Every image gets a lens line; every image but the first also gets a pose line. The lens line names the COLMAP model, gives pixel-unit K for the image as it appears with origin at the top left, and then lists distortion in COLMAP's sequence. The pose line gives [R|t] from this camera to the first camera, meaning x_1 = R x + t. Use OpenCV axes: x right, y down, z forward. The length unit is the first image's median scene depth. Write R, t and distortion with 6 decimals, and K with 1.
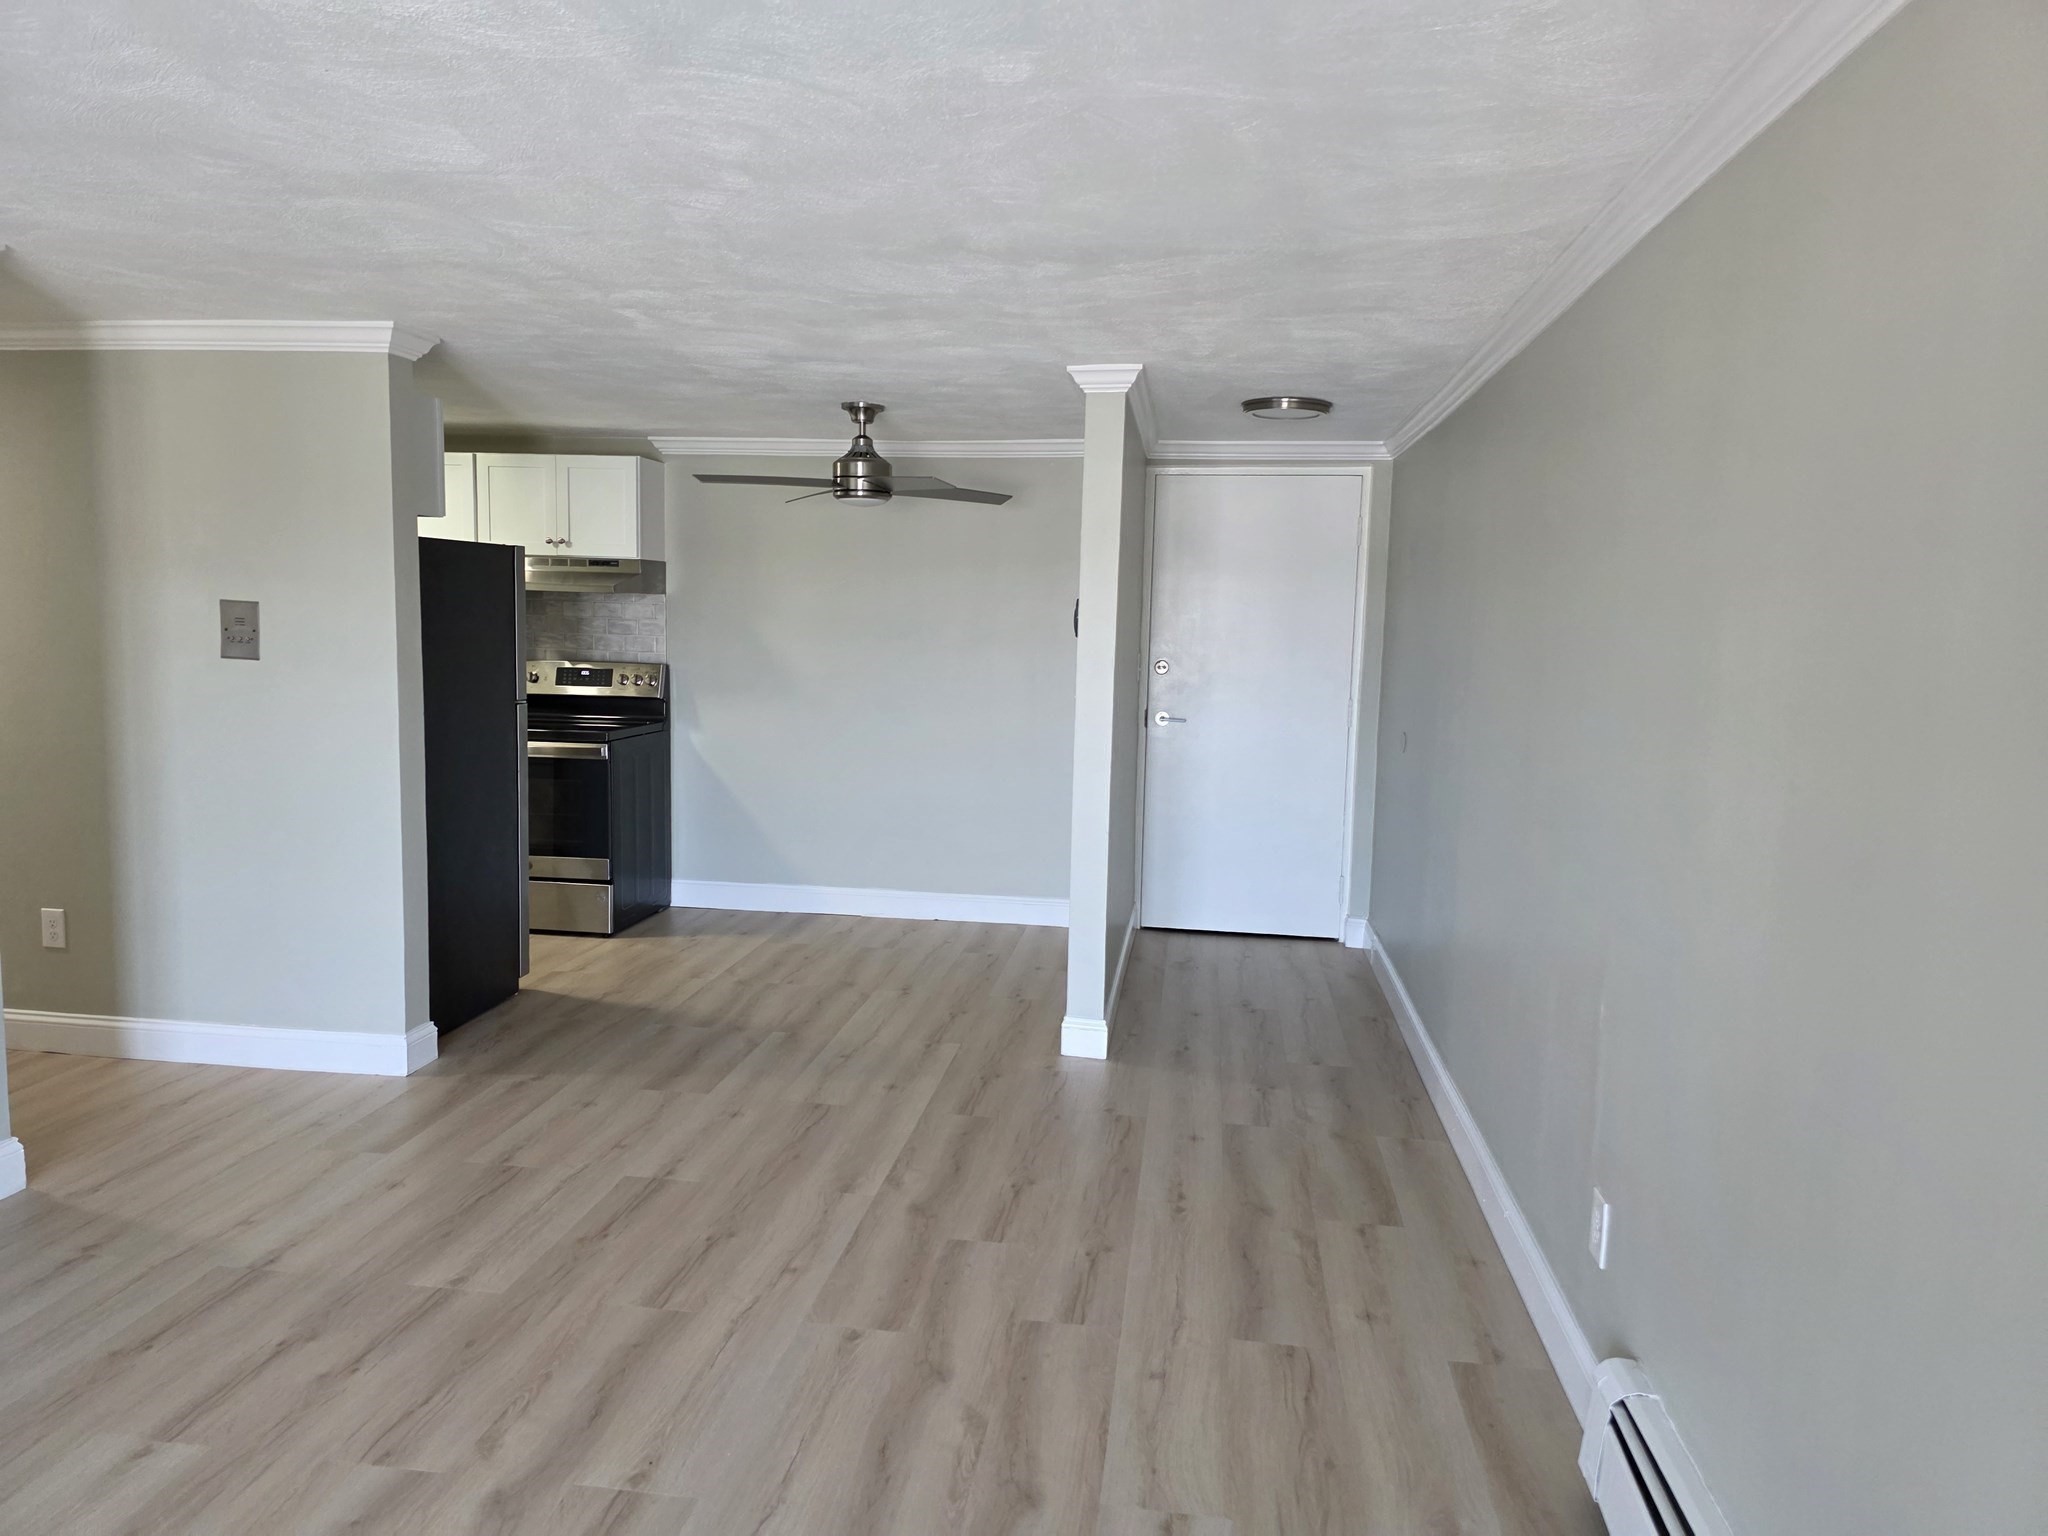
lens RADIAL K [[1364.6, 0, 1033.1], [0, 1364.6, 766.2], [0, 0, 1]] dist [0.029454, -0.034135]
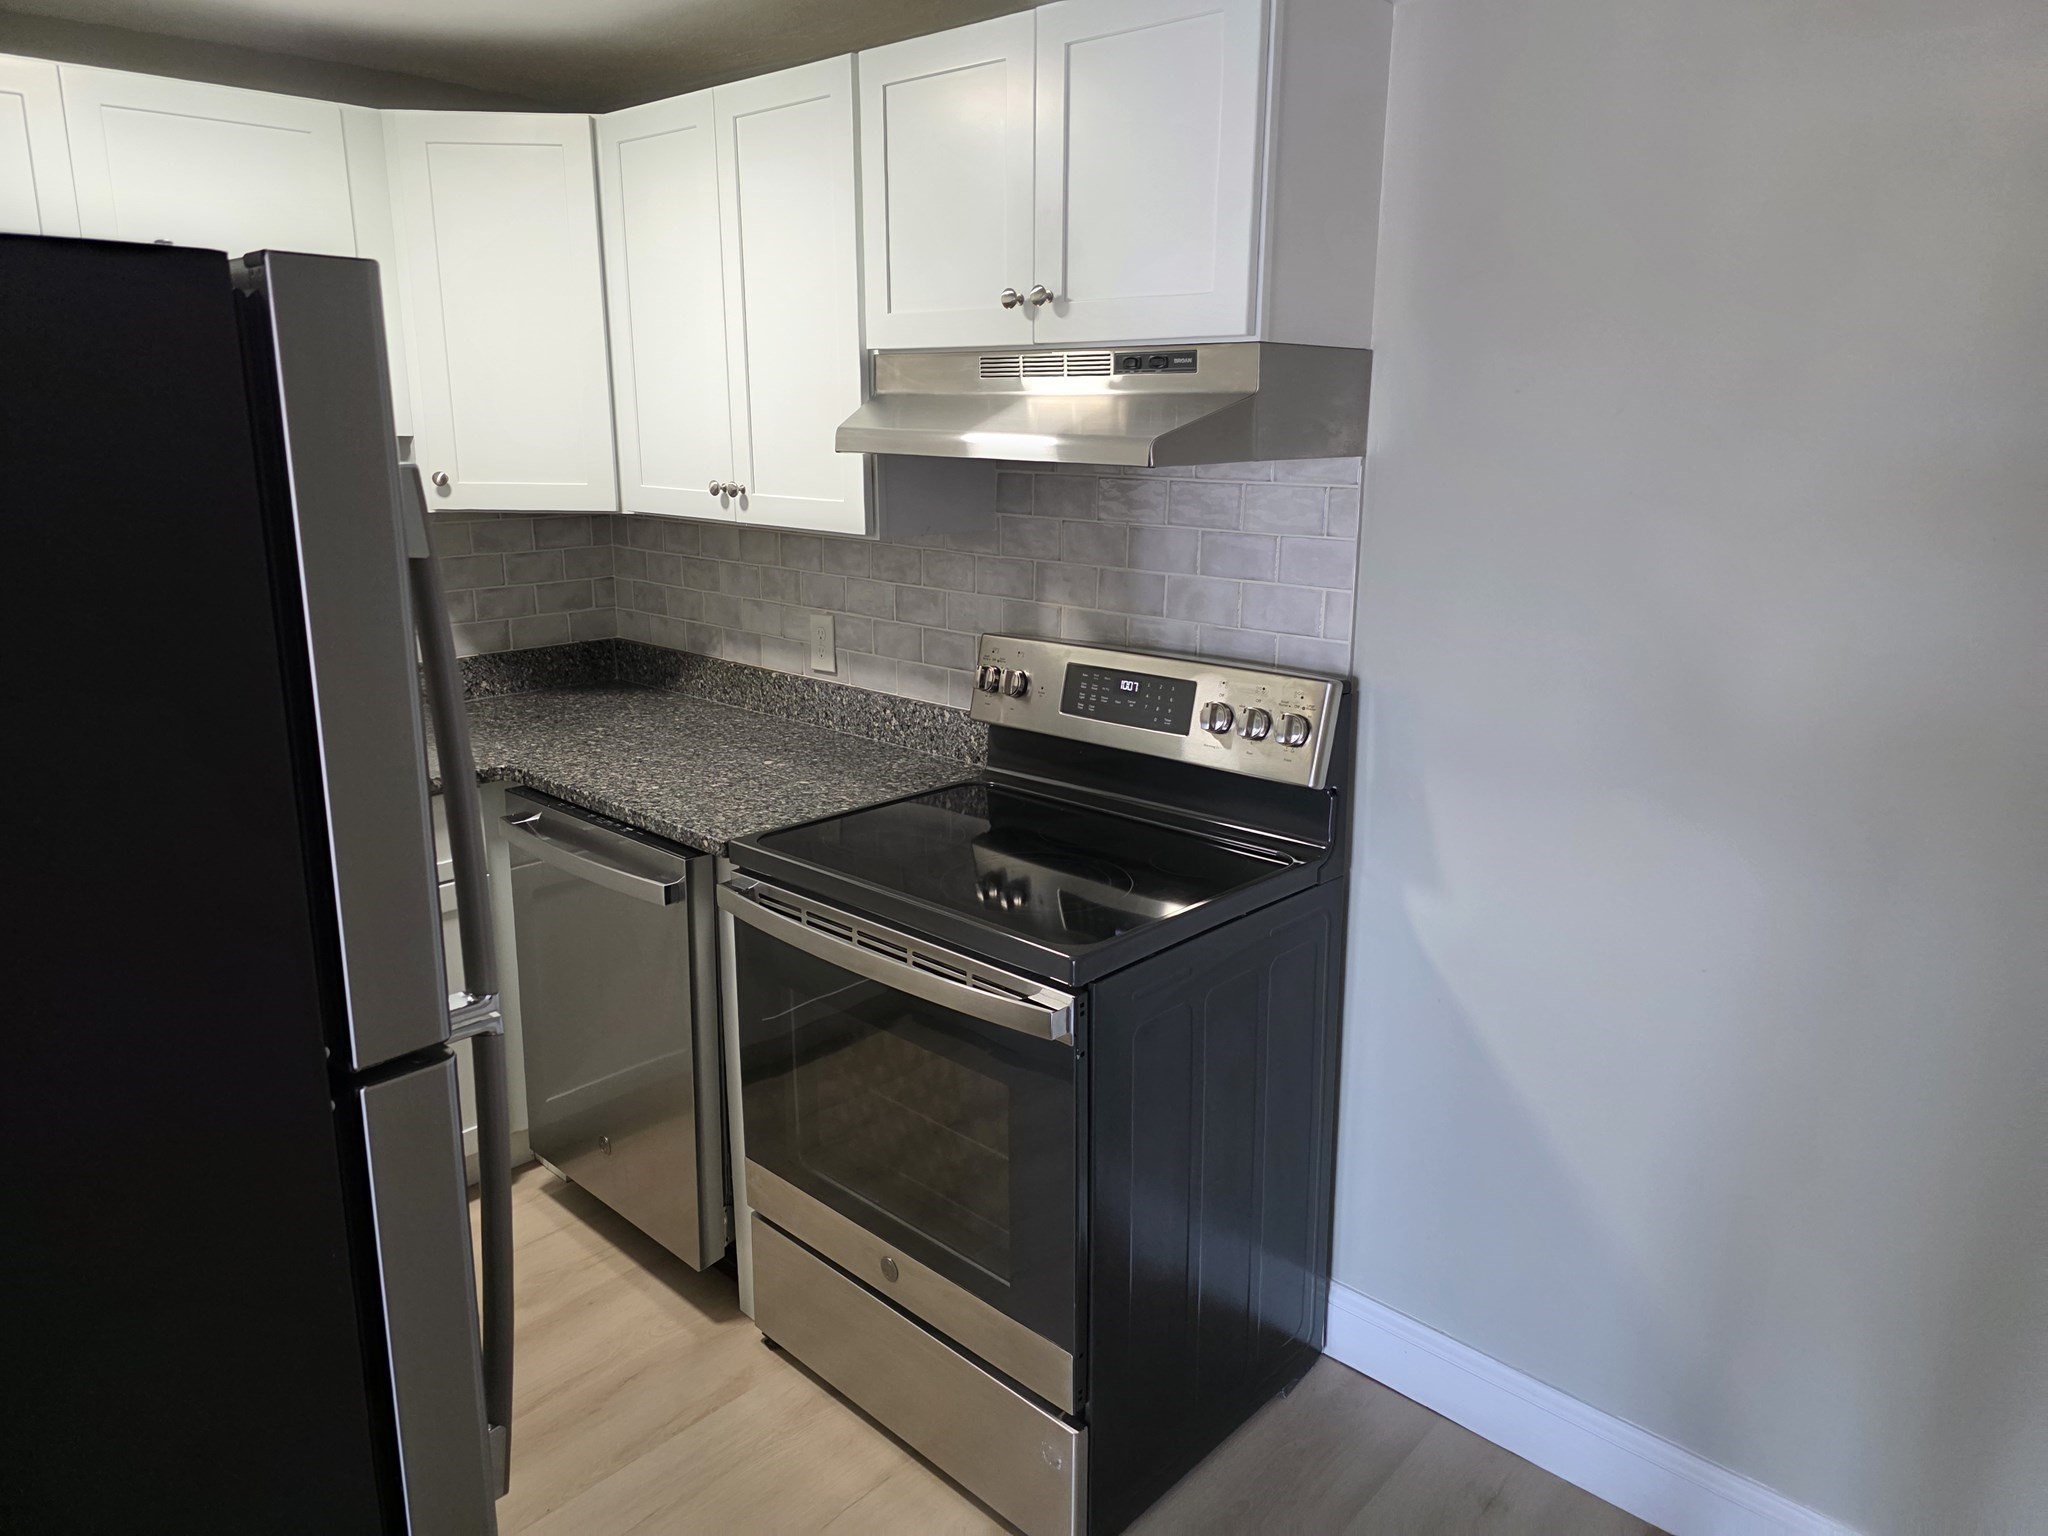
lens RADIAL K [[1364.6, 0, 1024.2], [0, 1364.6, 755.2], [0, 0, 1]] dist [0.029454, -0.034135]
pose [[0.822313, 0.112767, -0.557750, -0.236174], [-0.043305, 0.989726, 0.136258, -0.151996], [0.567385, -0.087893, 0.818749, 1.085396]]
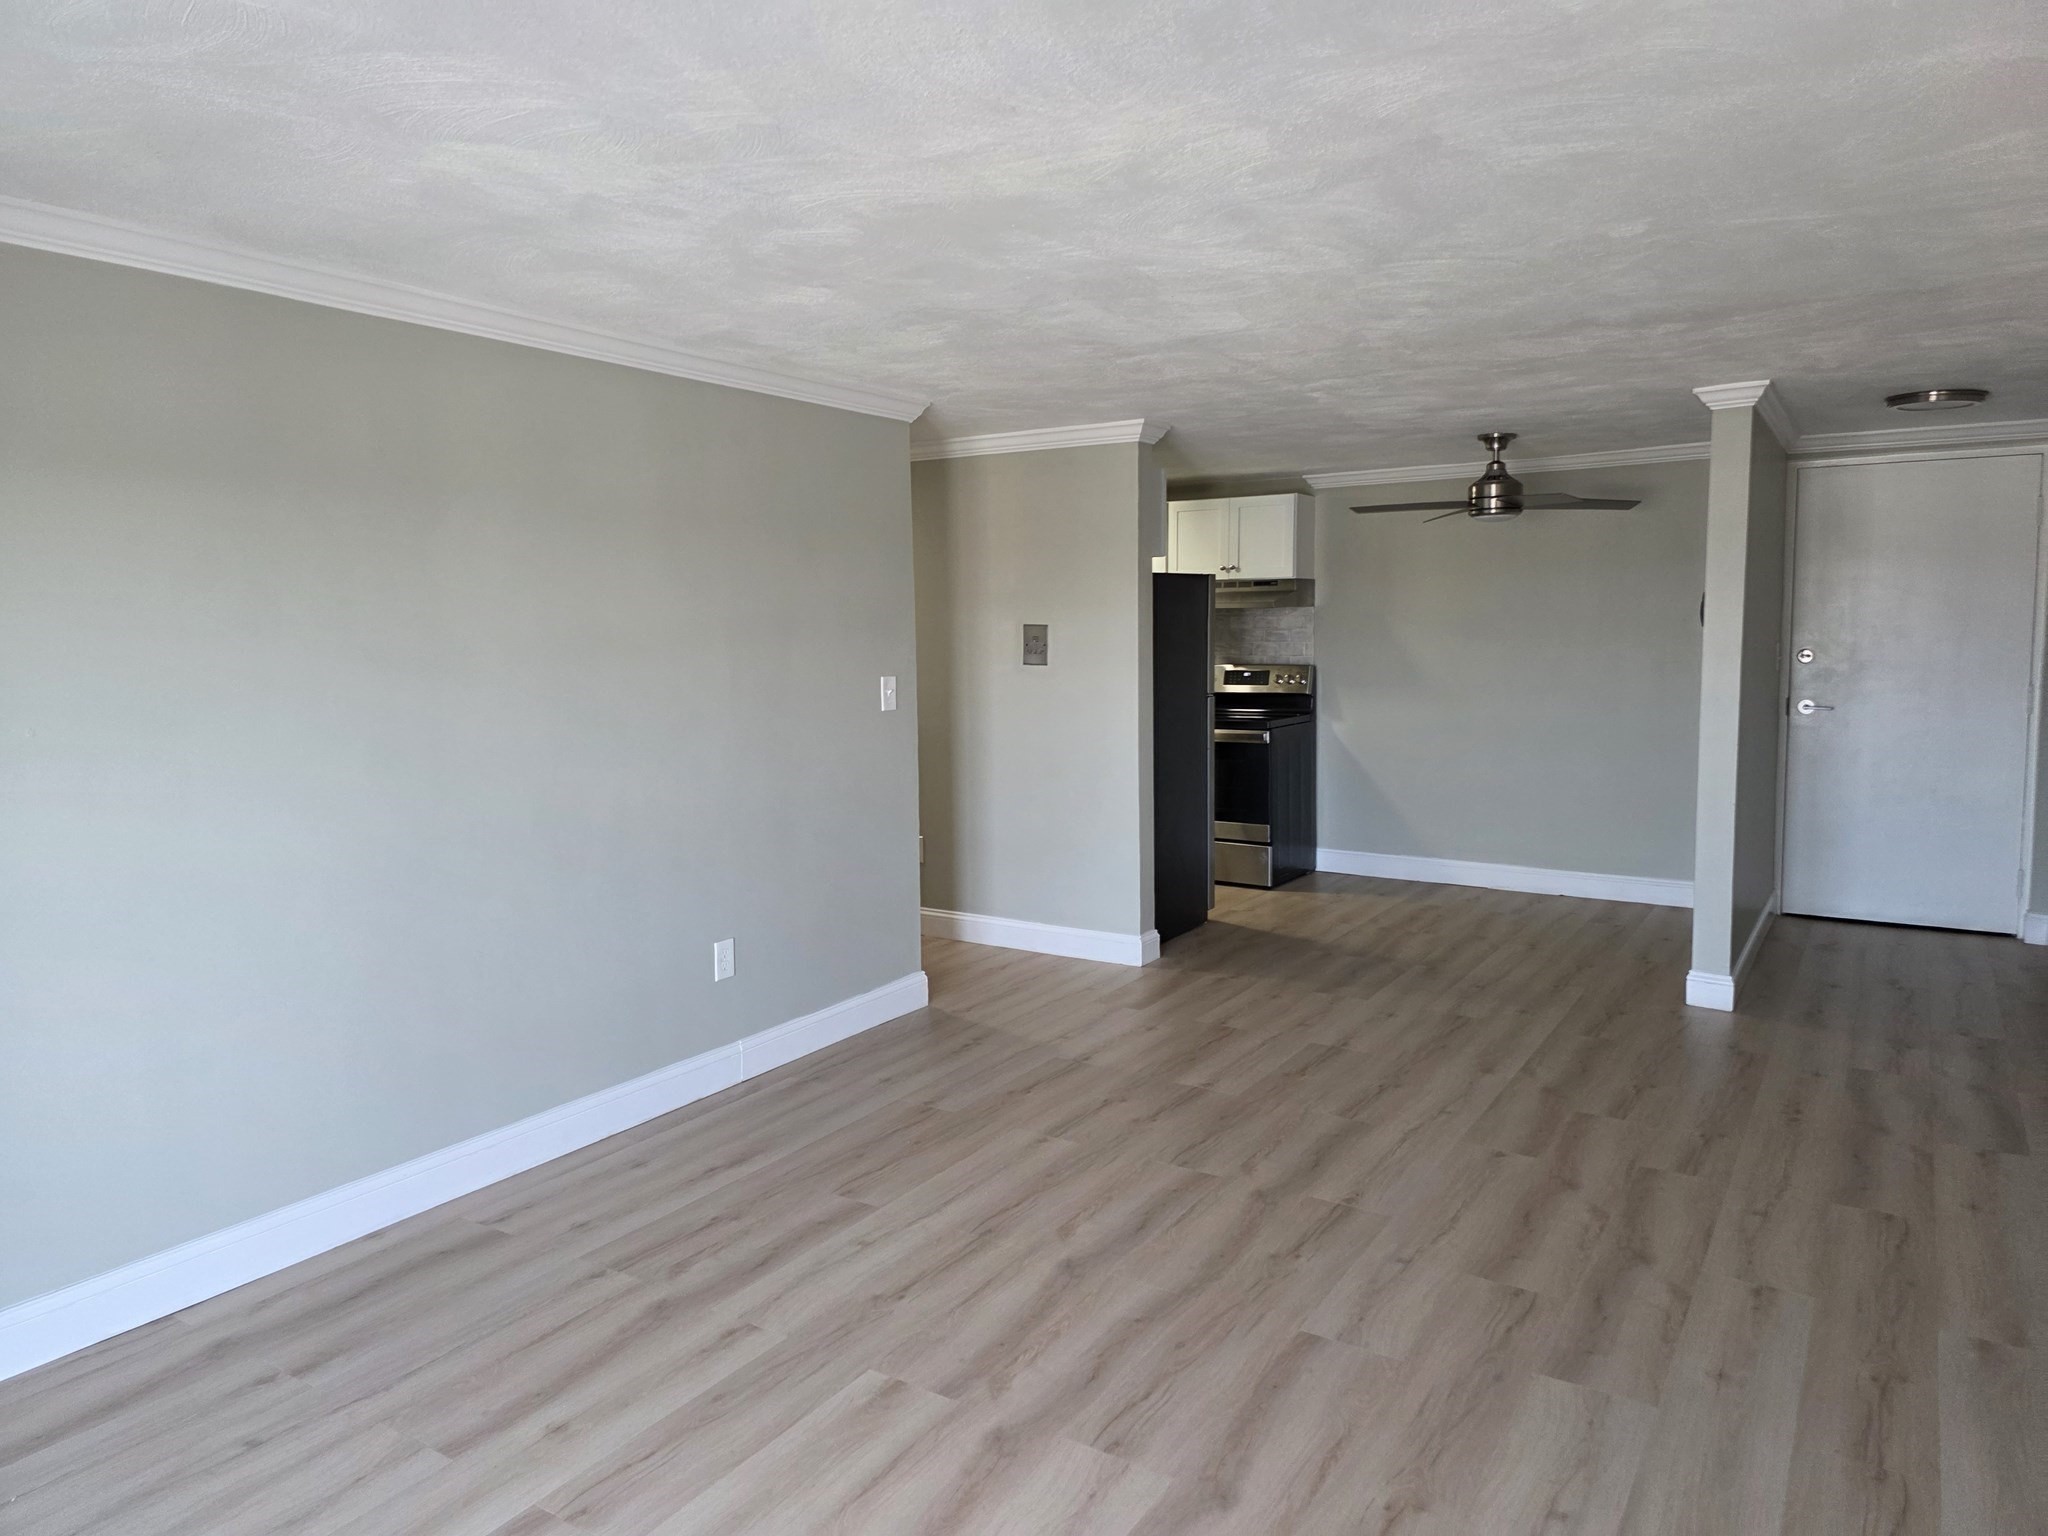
lens RADIAL K [[1364.6, 0, 984.2], [0, 1364.6, 747.8], [0, 0, 1]] dist [0.029454, -0.034135]
pose [[0.893397, 0.003689, -0.449253, 0.012791], [-0.013449, 0.999738, -0.018536, 0.035030], [0.449067, 0.022603, 0.893212, -0.284962]]
